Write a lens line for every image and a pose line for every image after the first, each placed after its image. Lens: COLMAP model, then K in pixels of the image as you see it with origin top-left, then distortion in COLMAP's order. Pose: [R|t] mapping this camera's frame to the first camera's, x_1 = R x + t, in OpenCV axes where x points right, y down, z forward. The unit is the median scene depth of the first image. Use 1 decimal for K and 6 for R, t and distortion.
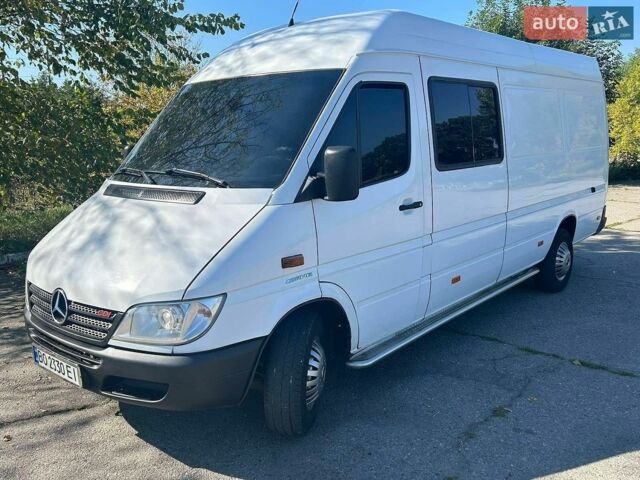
lens RADIAL K [[573.3, 0, 320.0], [0, 573.3, 240.0], [0, 0, 1]] dist [0.012888, -0.012415]
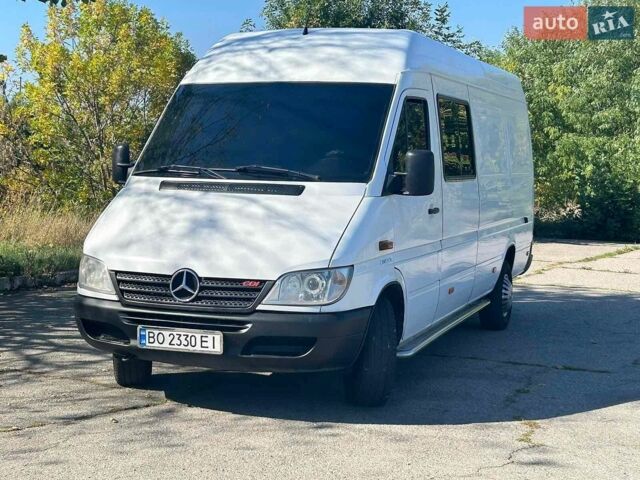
lens RADIAL K [[1065.8, 0, 320.3], [0, 1065.8, 249.9], [0, 0, 1]] dist [0.030607, 0.063630]
pose [[0.934279, 0.012831, 0.356312, -0.882081], [0.022803, 0.995156, -0.095626, 0.234653], [-0.355813, 0.097466, 0.929461, -0.909426]]
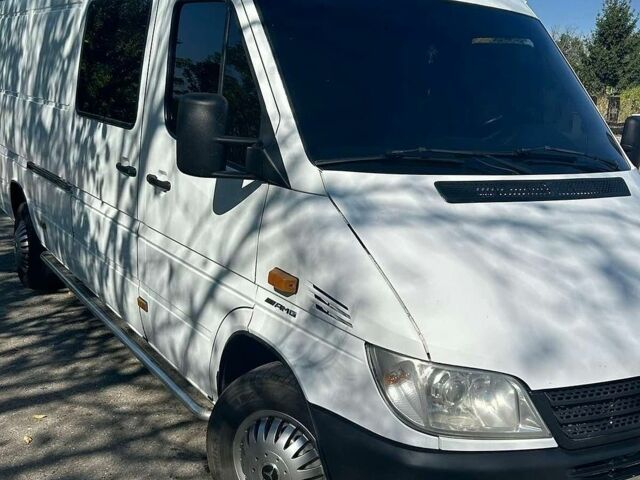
lens RADIAL K [[762.8, 0, 331.9], [0, 762.8, 249.9], [0, 0, 1]] dist [0.011402, -0.037226]
pose [[0.301478, -0.163222, 0.939399, -1.218275], [0.103533, 0.985017, 0.137922, -0.163717], [-0.947836, 0.055678, 0.313859, 1.014140]]
